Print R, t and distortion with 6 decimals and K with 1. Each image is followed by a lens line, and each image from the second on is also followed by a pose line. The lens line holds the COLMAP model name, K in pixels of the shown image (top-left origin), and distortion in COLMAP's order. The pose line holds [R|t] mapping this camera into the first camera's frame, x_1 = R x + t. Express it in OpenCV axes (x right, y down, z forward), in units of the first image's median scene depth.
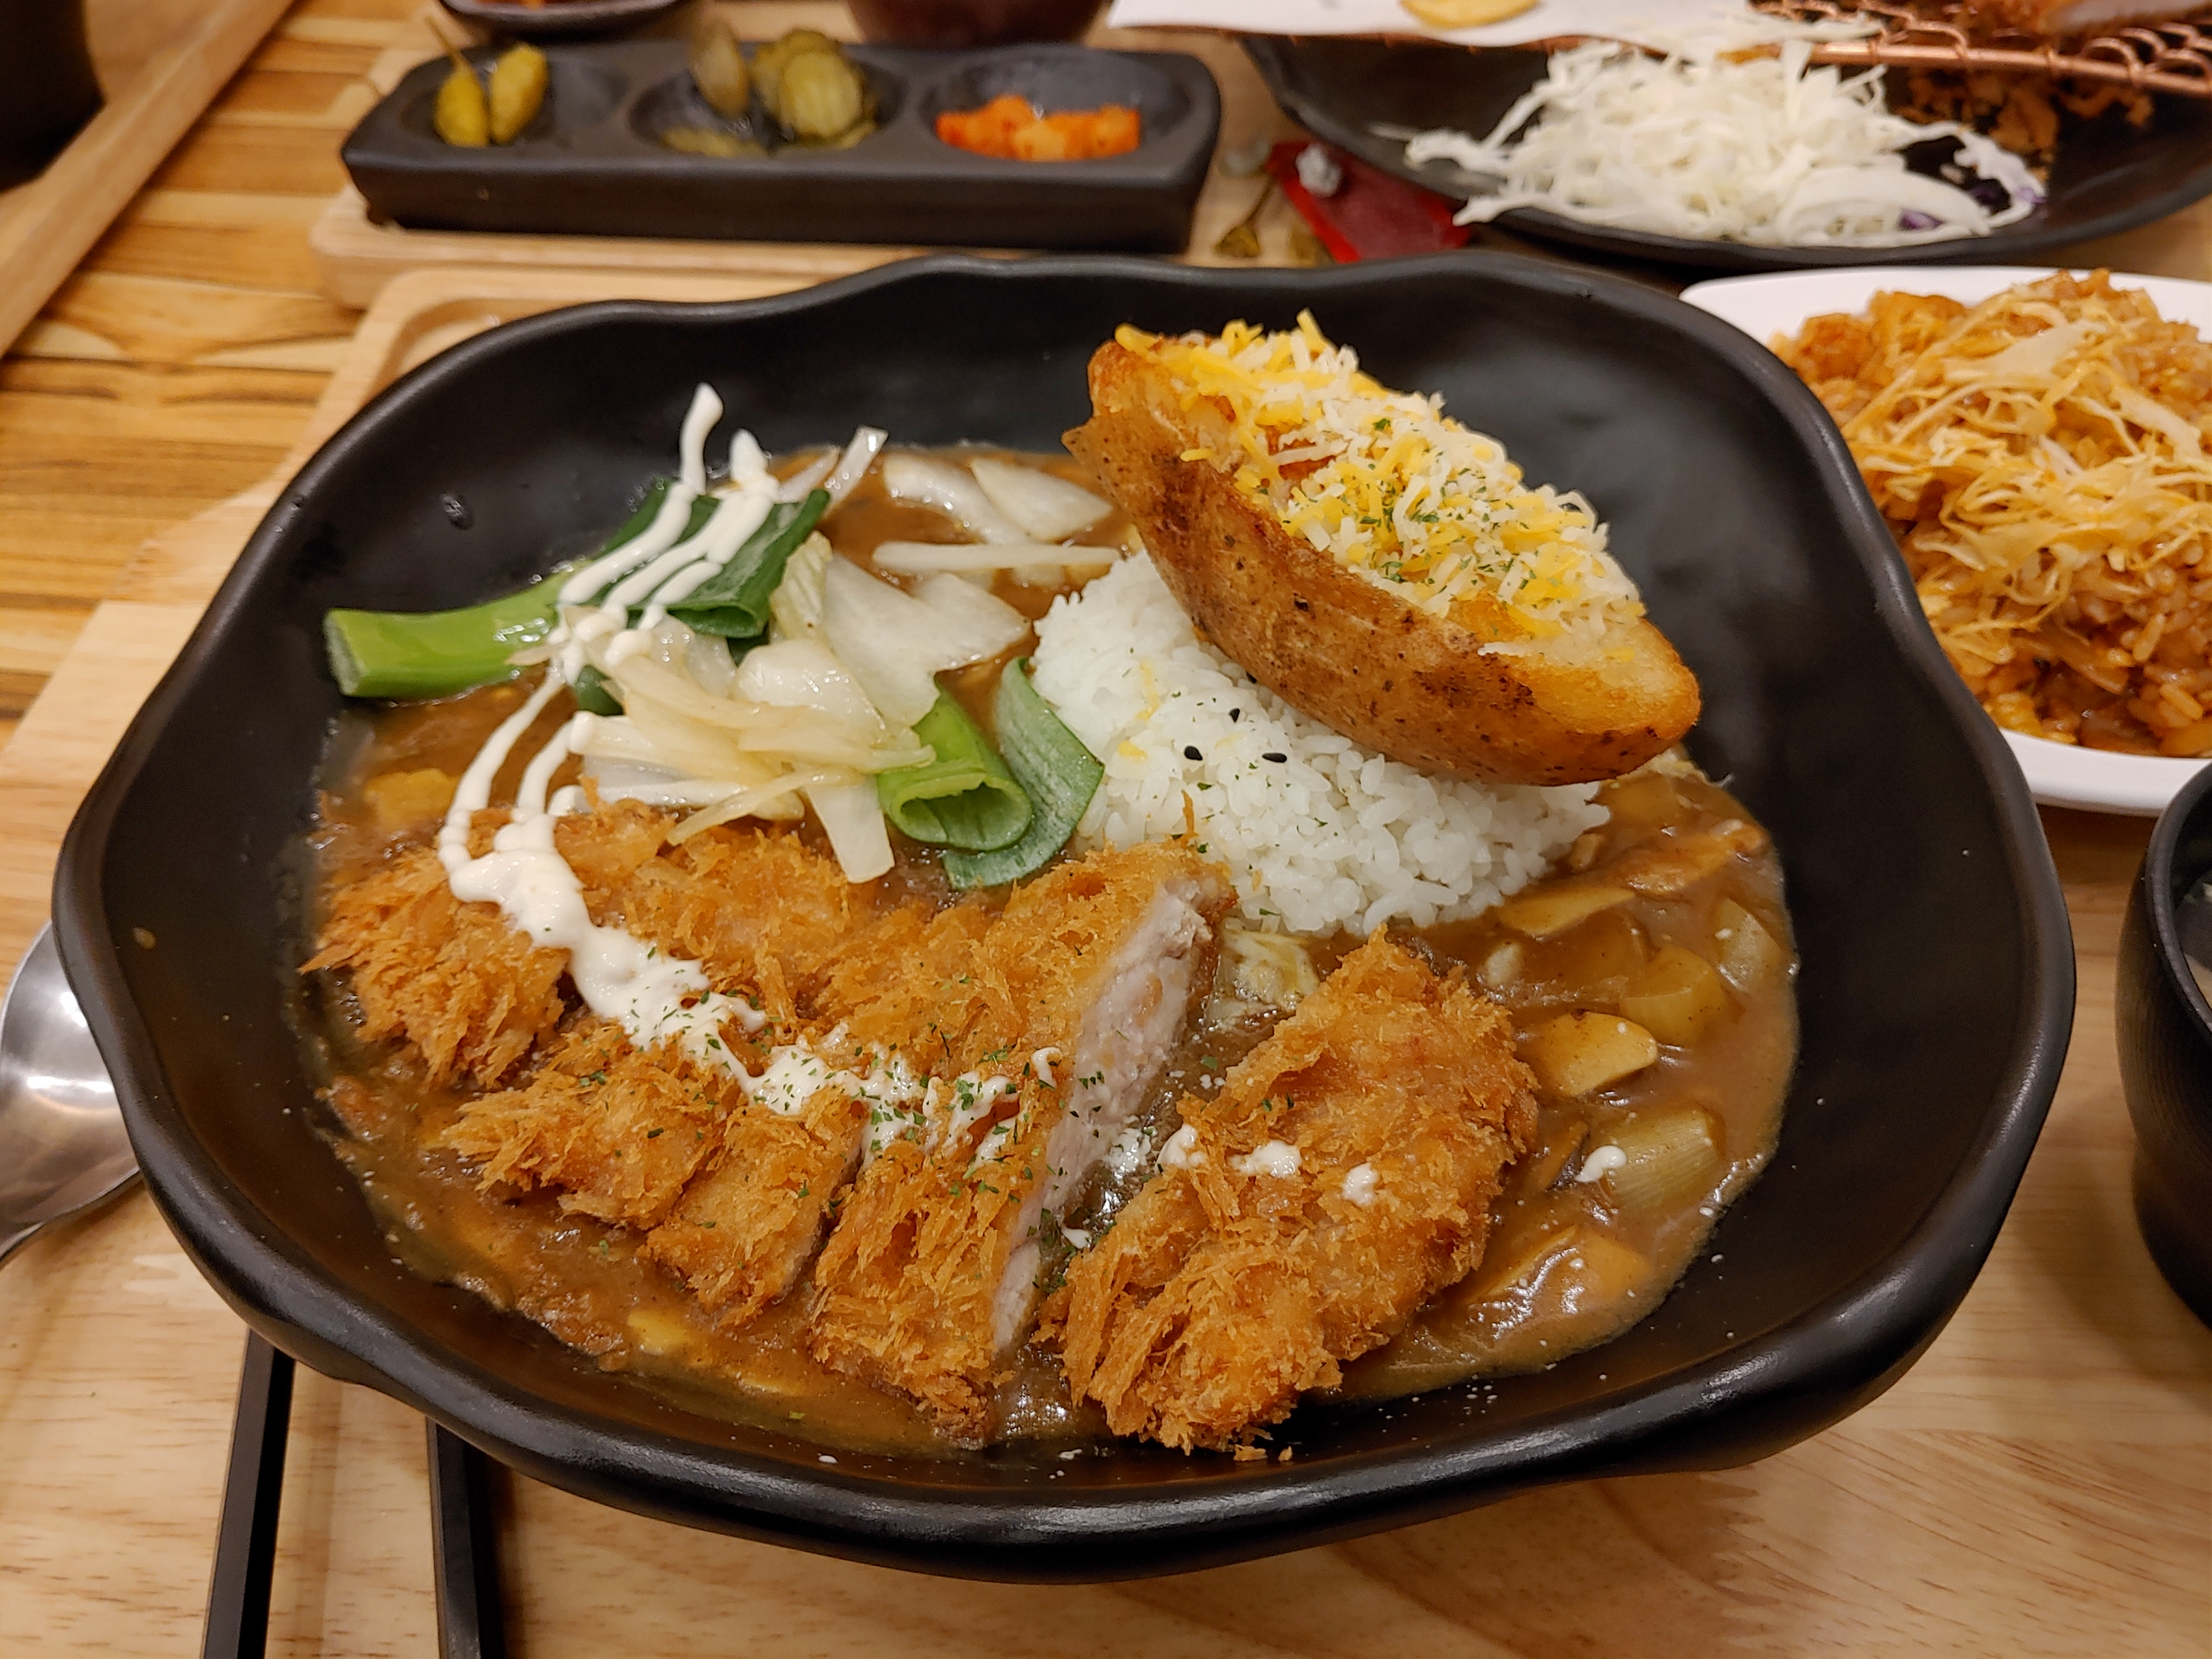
lens RADIAL K [[1659.7, 0, 1106.0], [0, 1659.7, 829.5], [0, 0, 1]] dist [-0.023003, 0.000701]
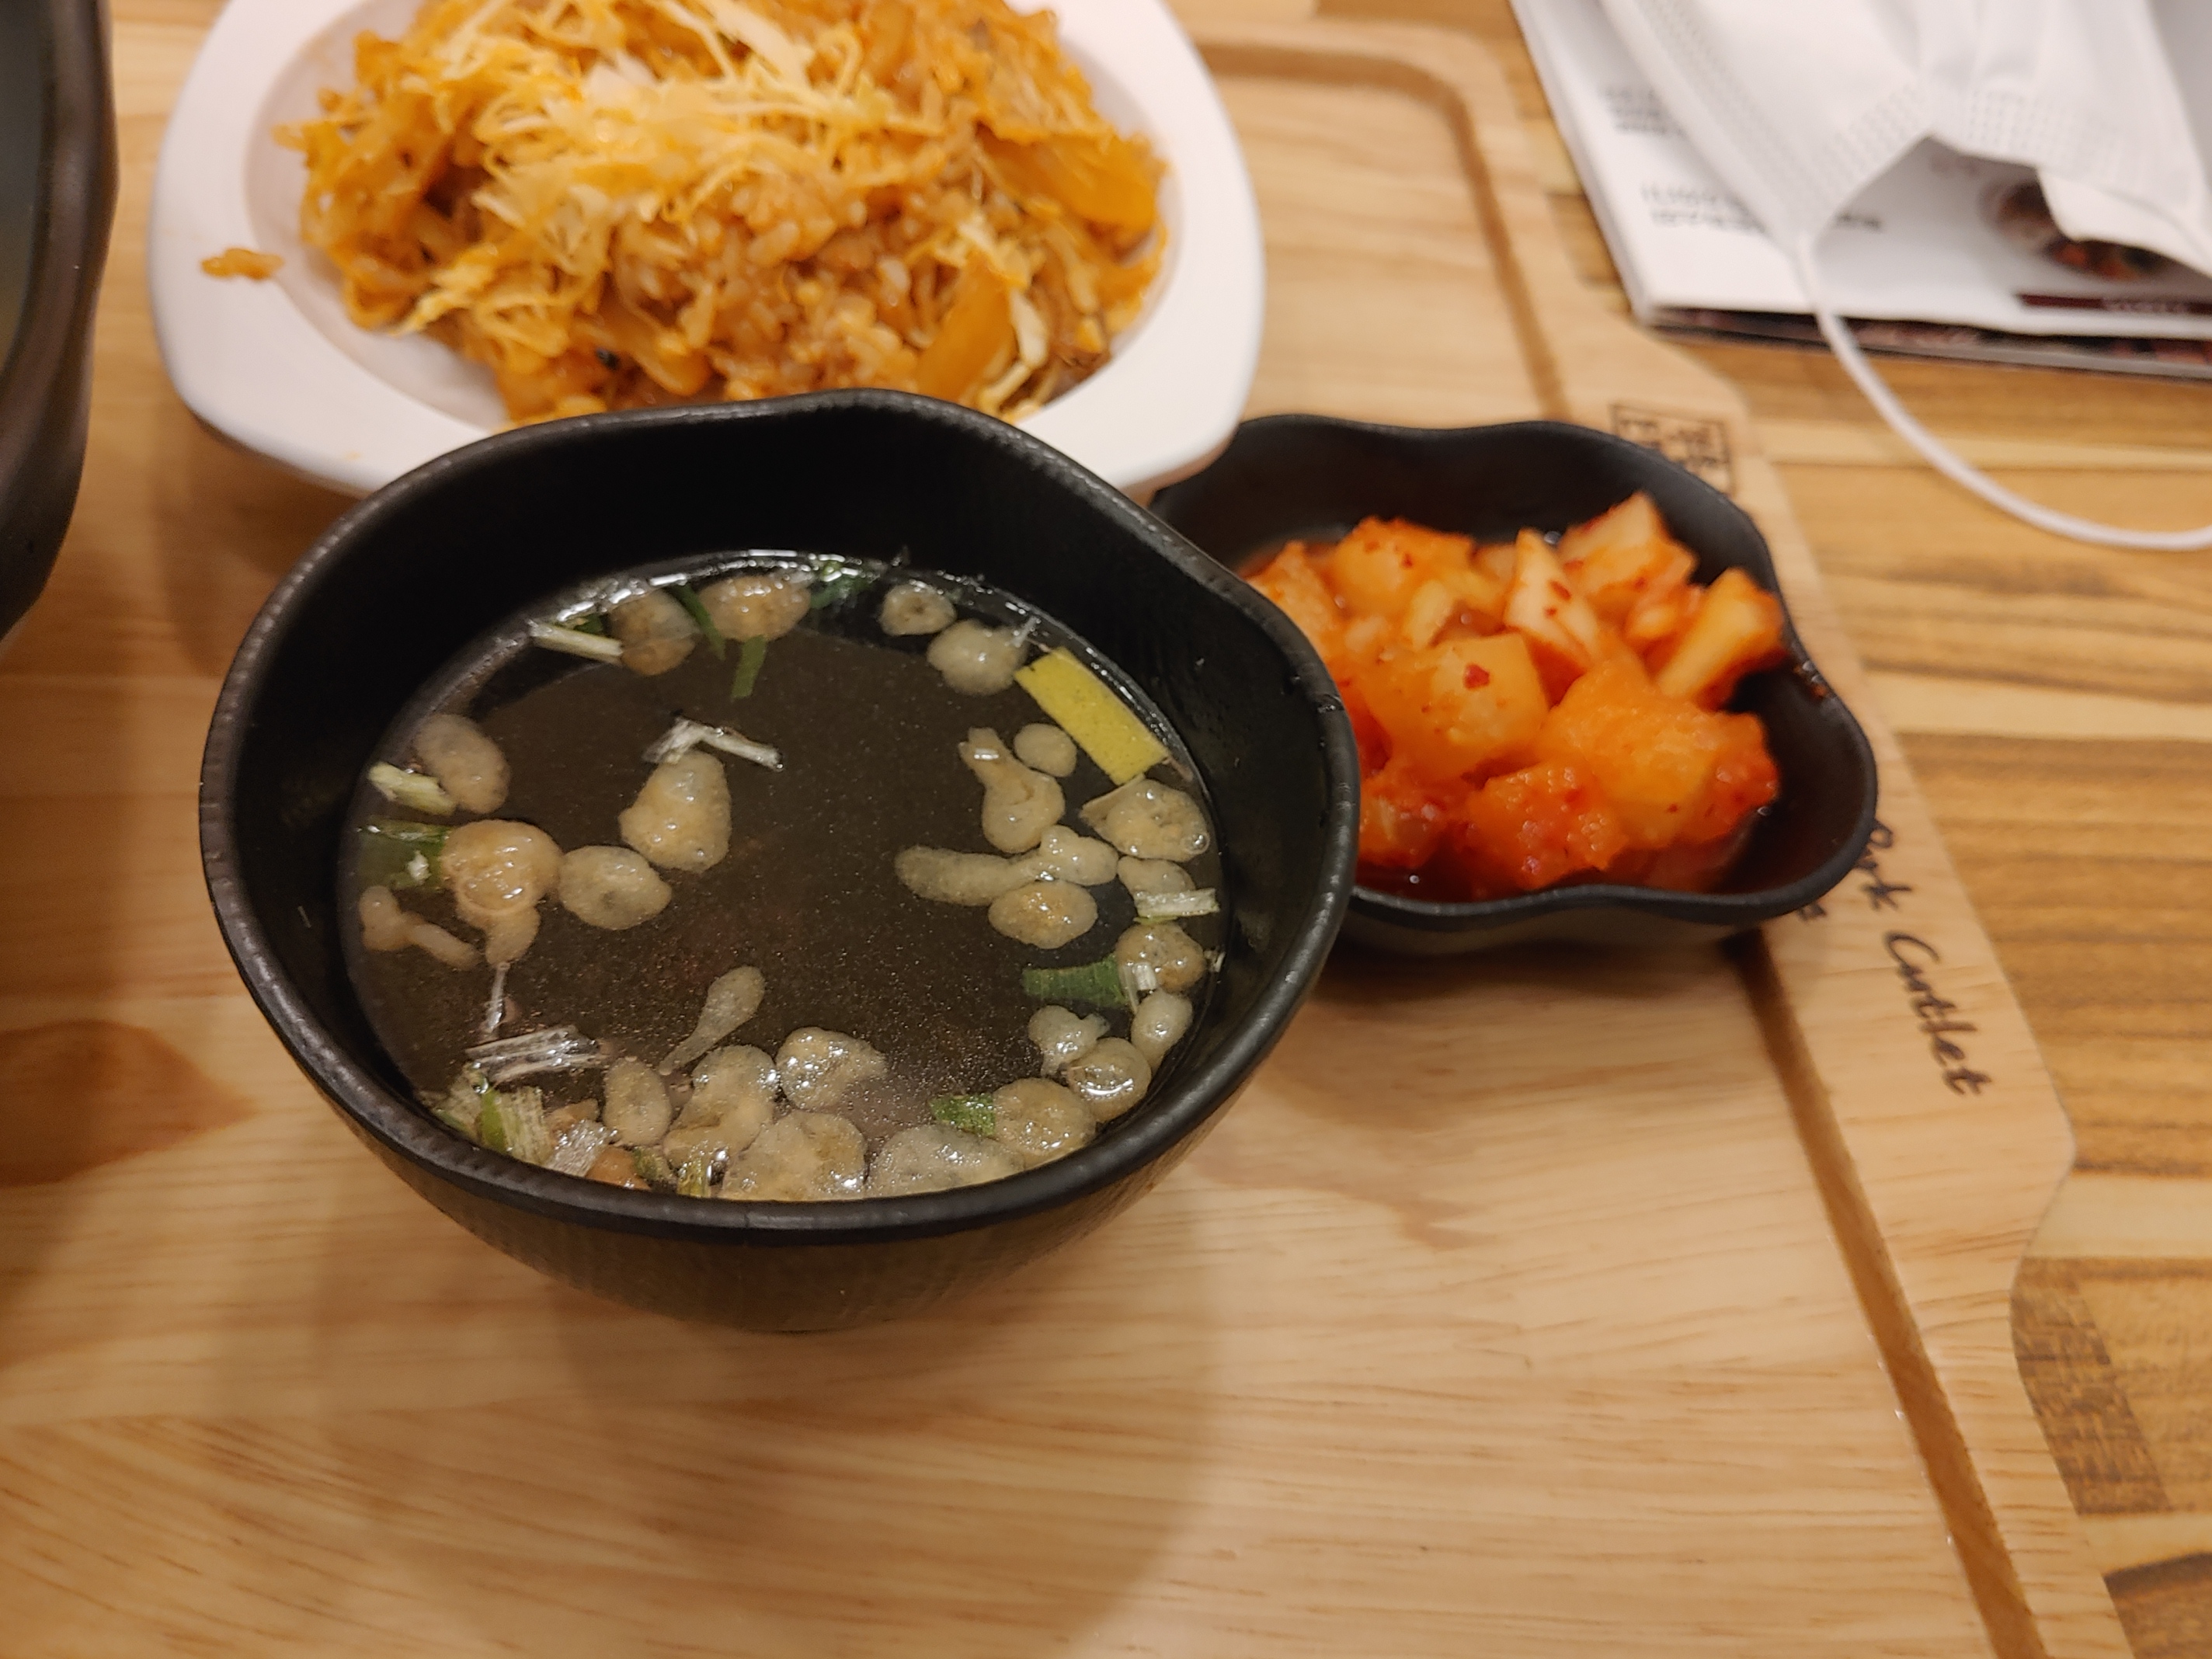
lens RADIAL K [[1659.7, 0, 1106.0], [0, 1659.7, 829.5], [0, 0, 1]] dist [-0.023003, 0.000701]
pose [[0.961583, -0.037438, 0.271950, 0.589747], [0.015616, 0.996512, 0.081971, 0.058248], [-0.274070, -0.074575, 0.958814, 0.203343]]
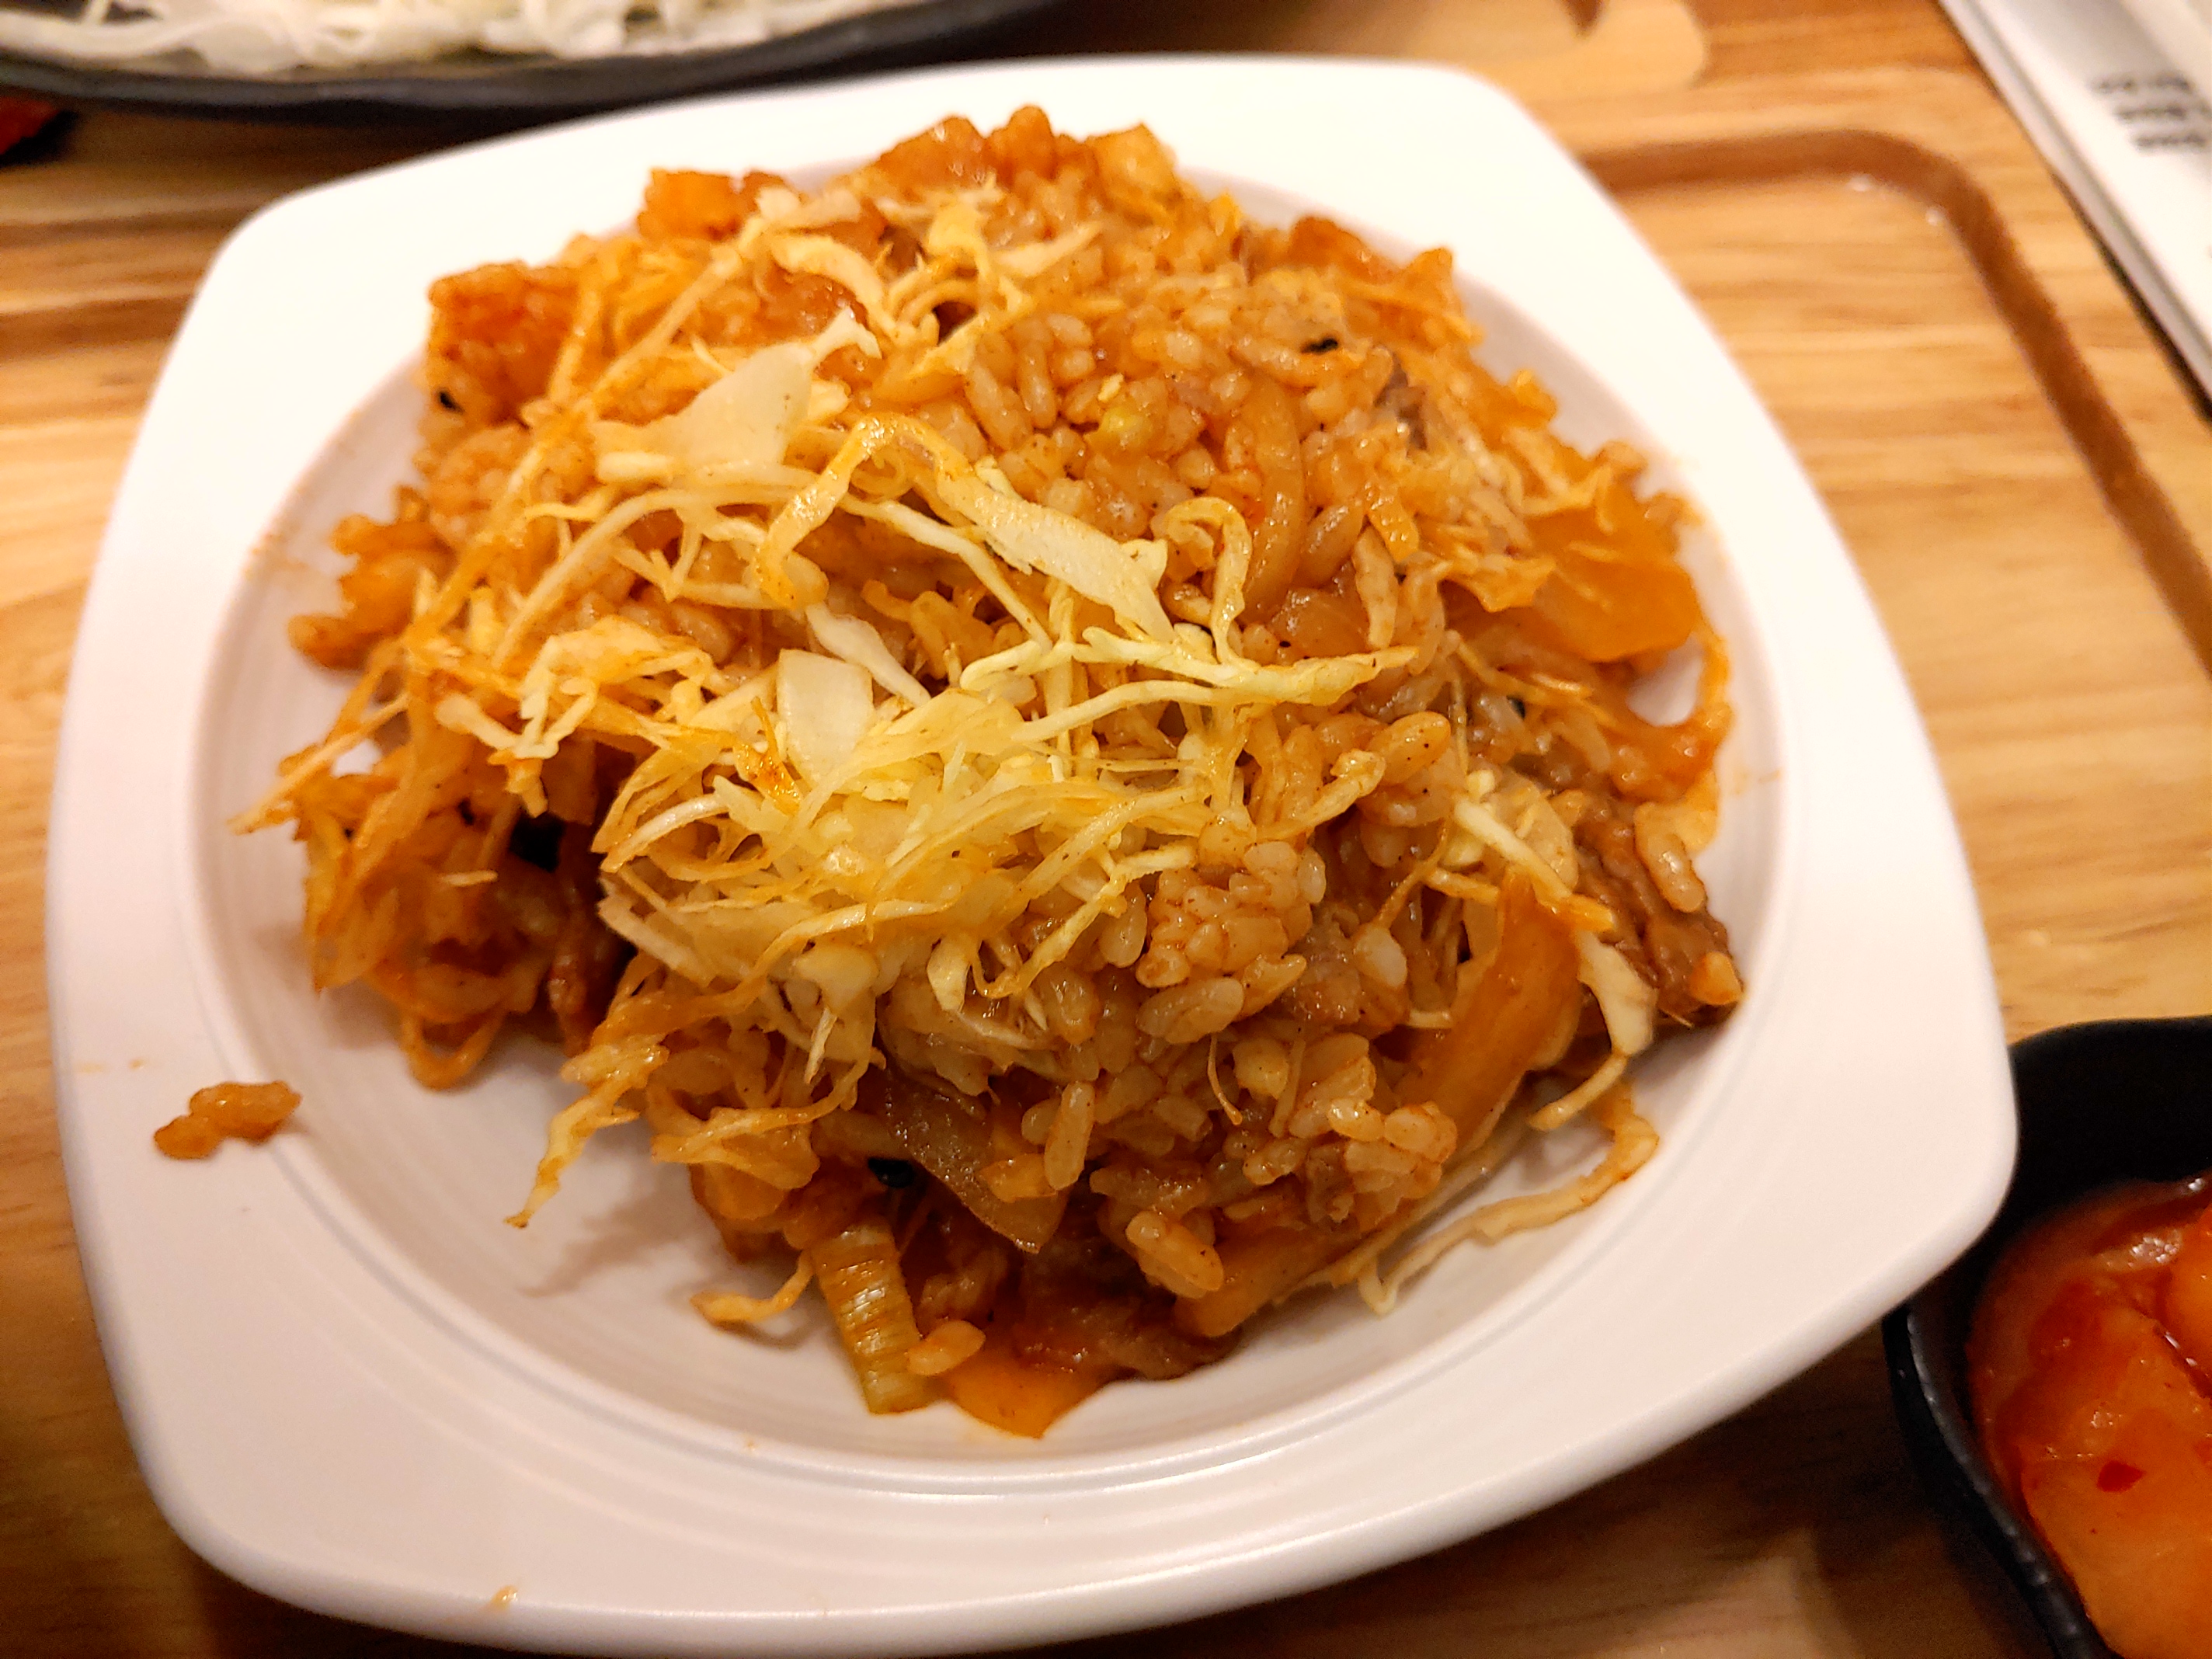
lens RADIAL K [[1659.7, 0, 1106.0], [0, 1659.7, 829.5], [0, 0, 1]] dist [-0.023003, 0.000701]
pose [[0.956142, -0.199904, 0.214082, 0.563026], [0.163414, 0.970638, 0.176513, -0.257182], [-0.243082, -0.133788, 0.960735, 0.607628]]
